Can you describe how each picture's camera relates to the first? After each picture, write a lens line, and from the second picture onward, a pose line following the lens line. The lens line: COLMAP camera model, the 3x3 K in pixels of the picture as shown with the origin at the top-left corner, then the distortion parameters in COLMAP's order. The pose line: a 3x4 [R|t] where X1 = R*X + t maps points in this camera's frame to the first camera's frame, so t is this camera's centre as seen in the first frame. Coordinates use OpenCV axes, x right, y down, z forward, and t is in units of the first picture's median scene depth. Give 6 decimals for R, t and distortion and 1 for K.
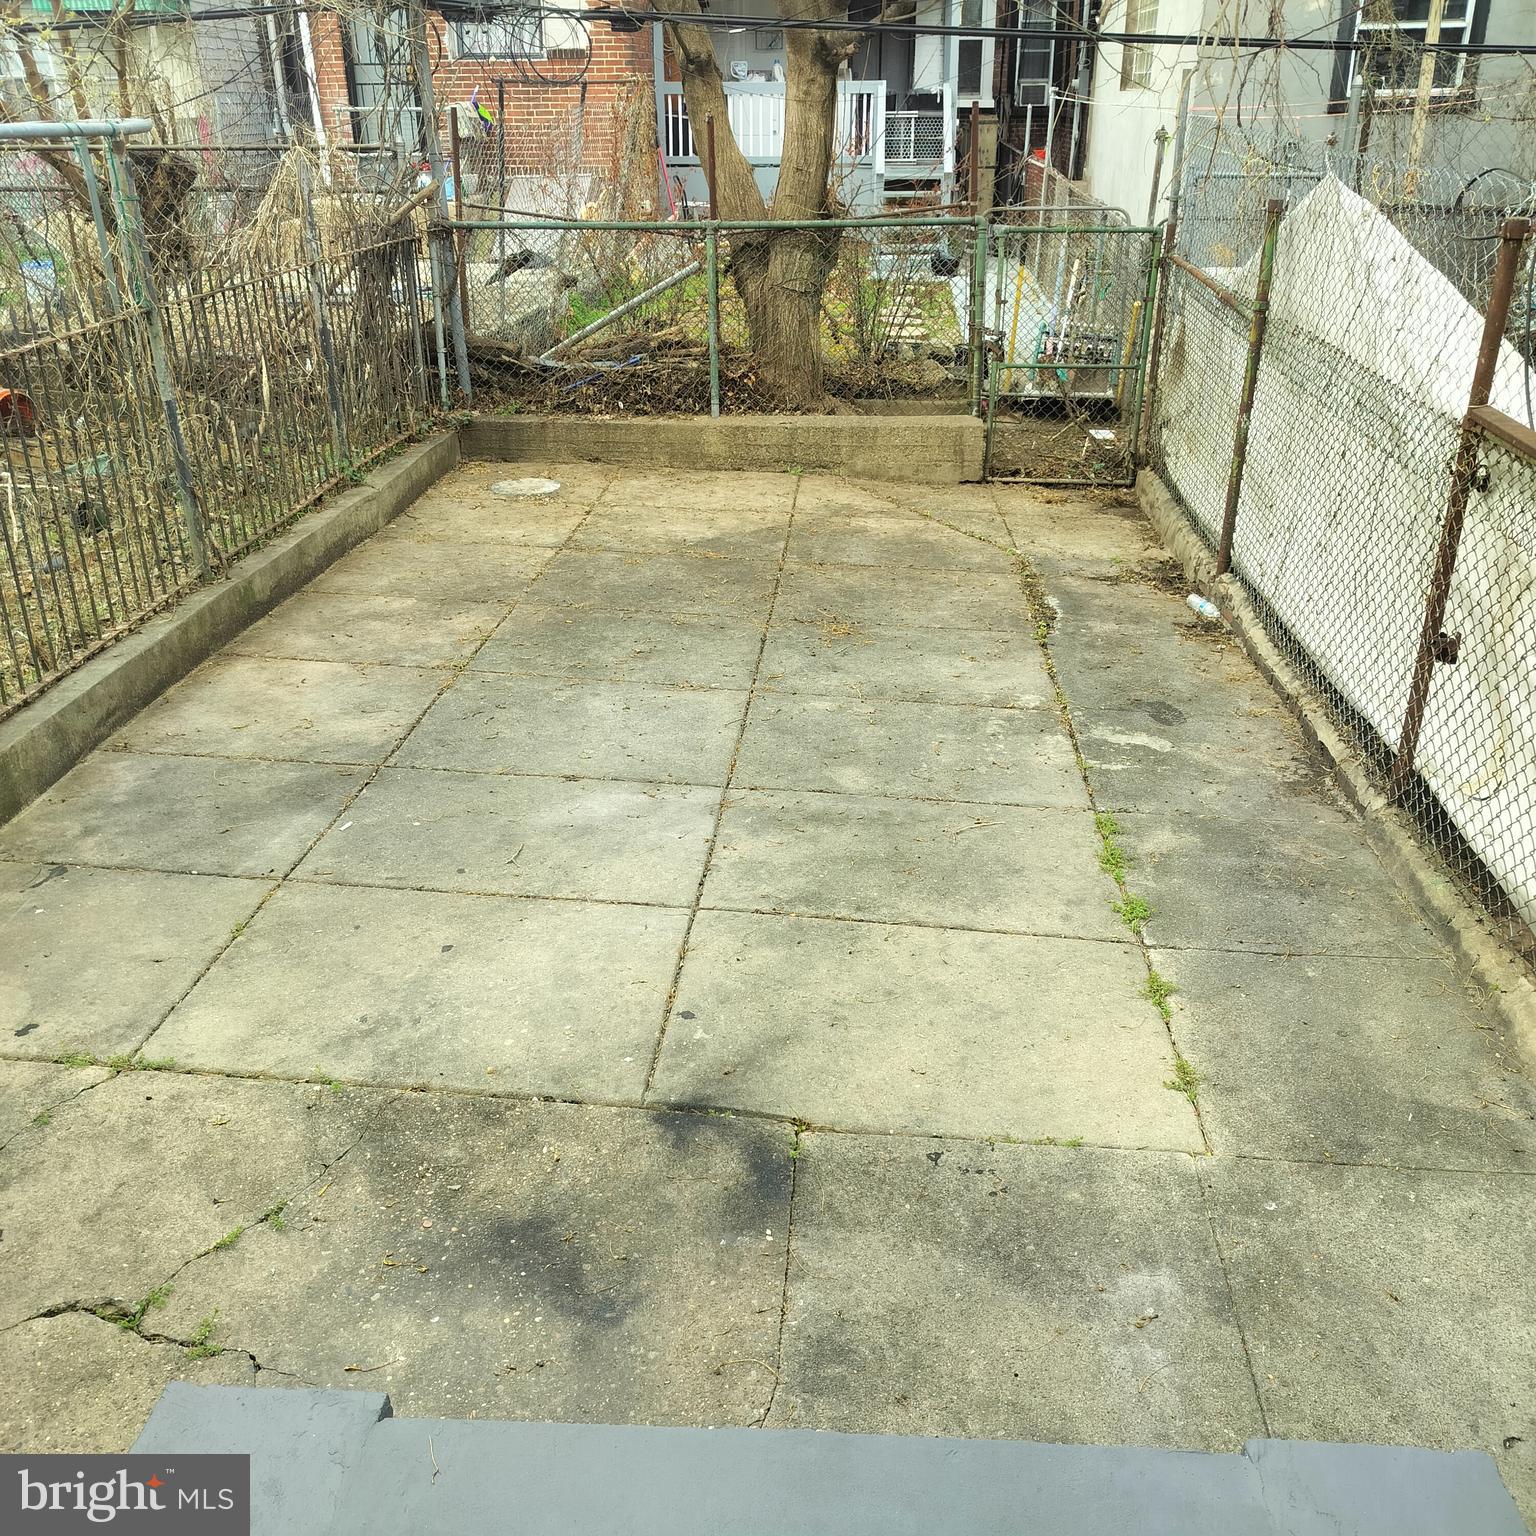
lens RADIAL K [[1435.4, 0, 779.0], [0, 1435.4, 768.2], [0, 0, 1]] dist [0.083123, -0.122061]
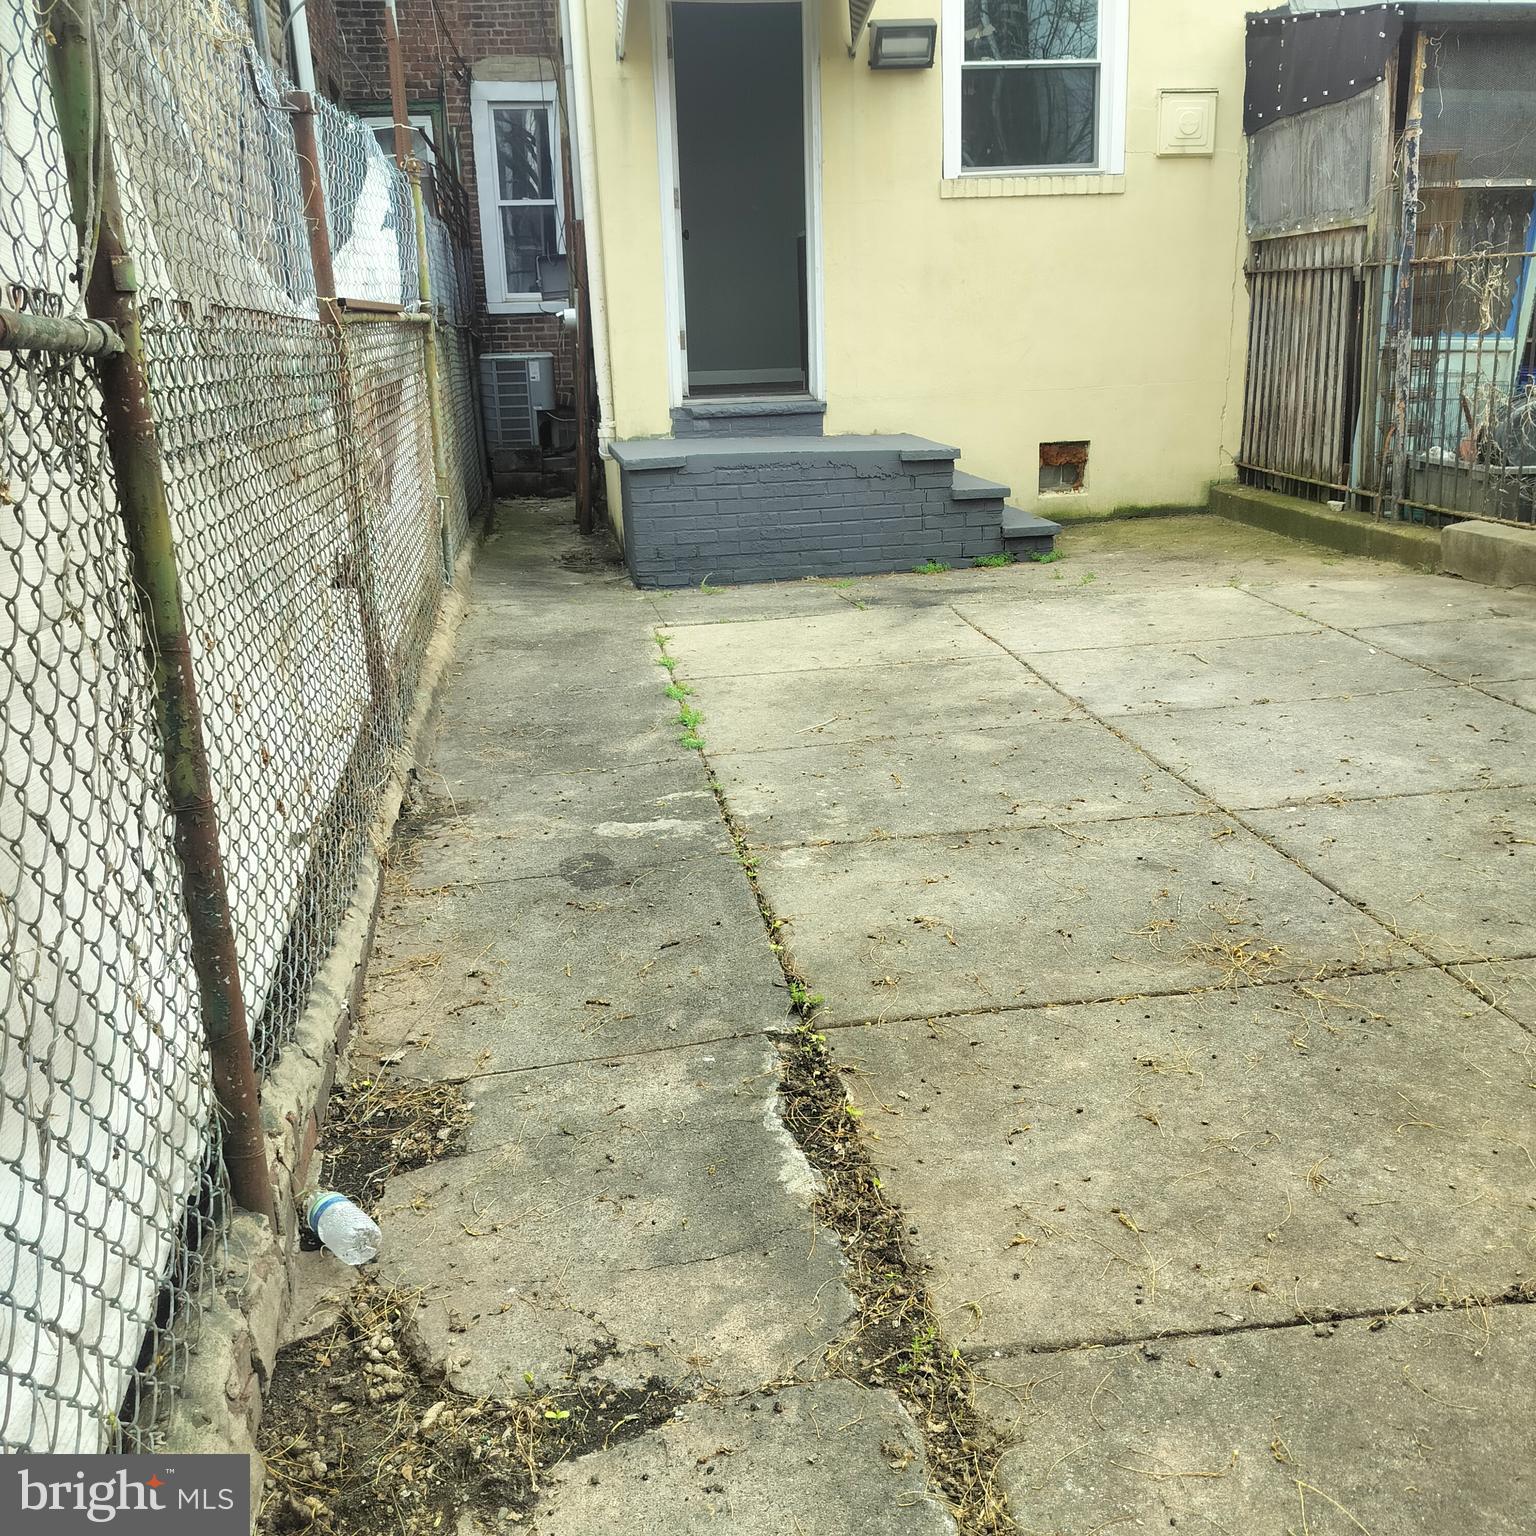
lens RADIAL K [[1426.4, 0, 752.2], [0, 1426.4, 766.1], [0, 0, 1]] dist [0.100861, -0.170012]
pose [[-0.977146, 0.104496, -0.185111, 0.294992], [-0.045397, 0.748152, 0.661973, -0.471398], [0.207665, 0.655248, -0.726310, 1.380045]]
